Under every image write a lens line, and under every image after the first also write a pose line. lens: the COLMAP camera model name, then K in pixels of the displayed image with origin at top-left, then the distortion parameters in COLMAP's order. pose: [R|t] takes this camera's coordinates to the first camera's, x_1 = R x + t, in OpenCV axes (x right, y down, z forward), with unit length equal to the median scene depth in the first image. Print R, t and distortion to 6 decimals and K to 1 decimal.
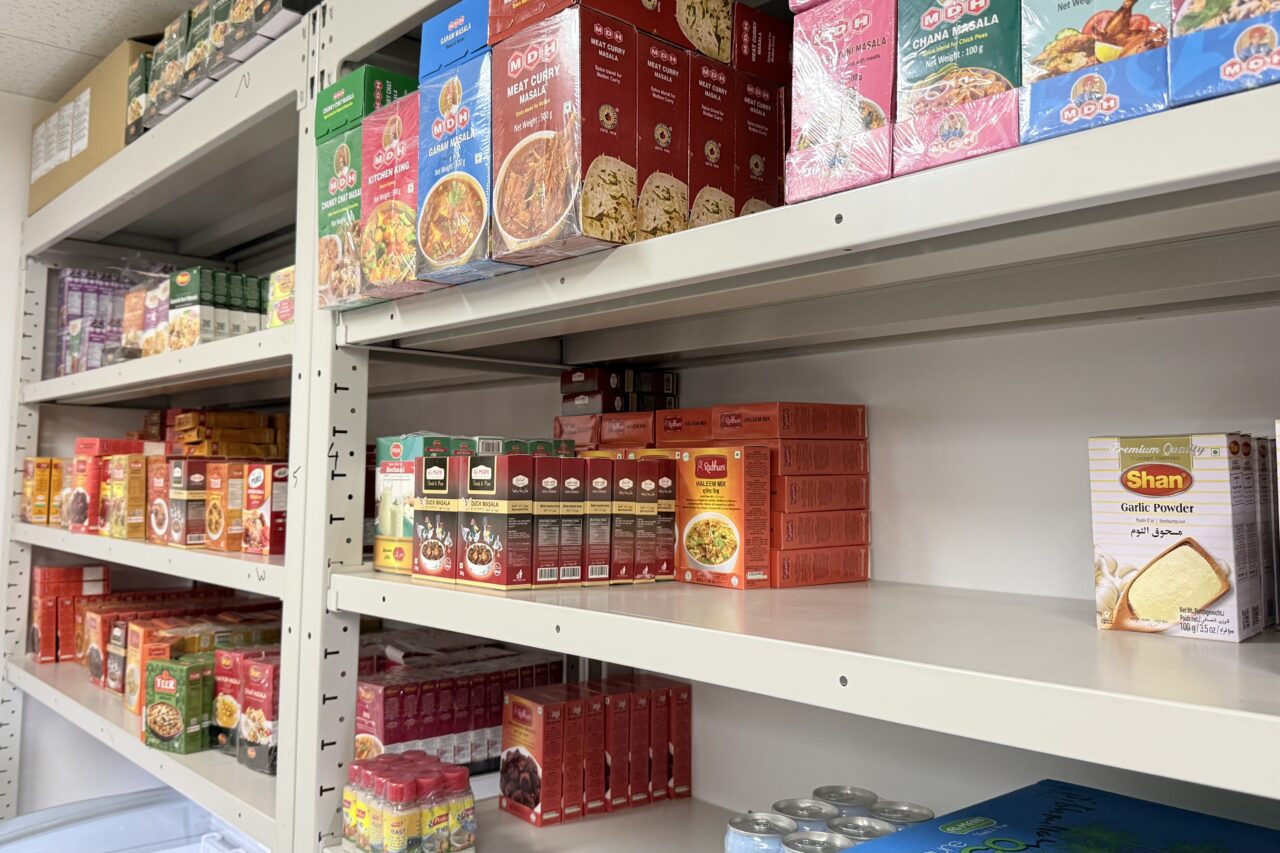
lens RADIAL K [[1070.1, 0, 640.6], [0, 1070.1, 418.9], [0, 0, 1]] dist [0.068655, 0.001860]
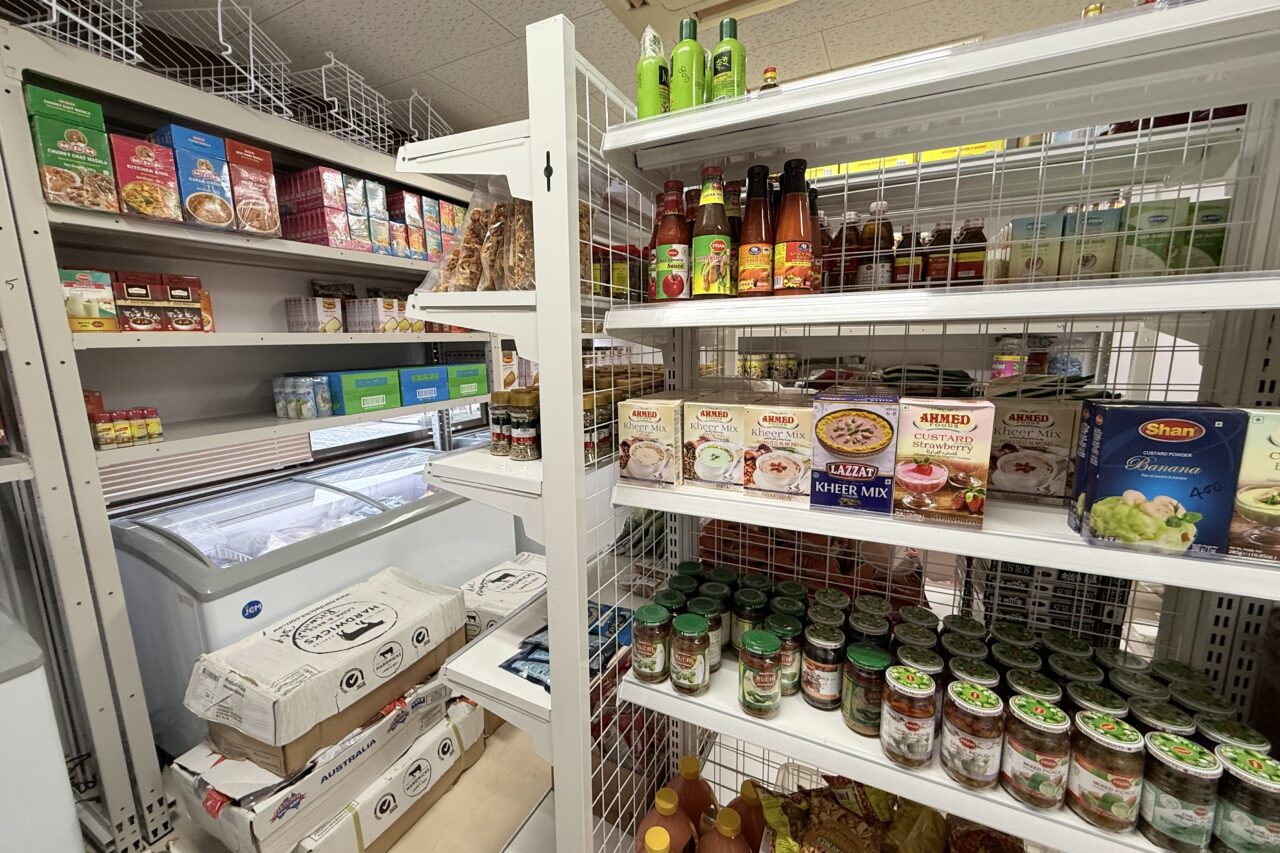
lens RADIAL K [[513.9, 0, 639.5], [0, 513.9, 422.8], [0, 0, 1]] dist [-0.001341, -0.000214]
pose [[-0.359041, -0.160864, 0.919354, -1.852244], [-0.049122, 0.986926, 0.153504, 0.118813], [-0.932028, 0.009953, -0.362249, 0.347739]]
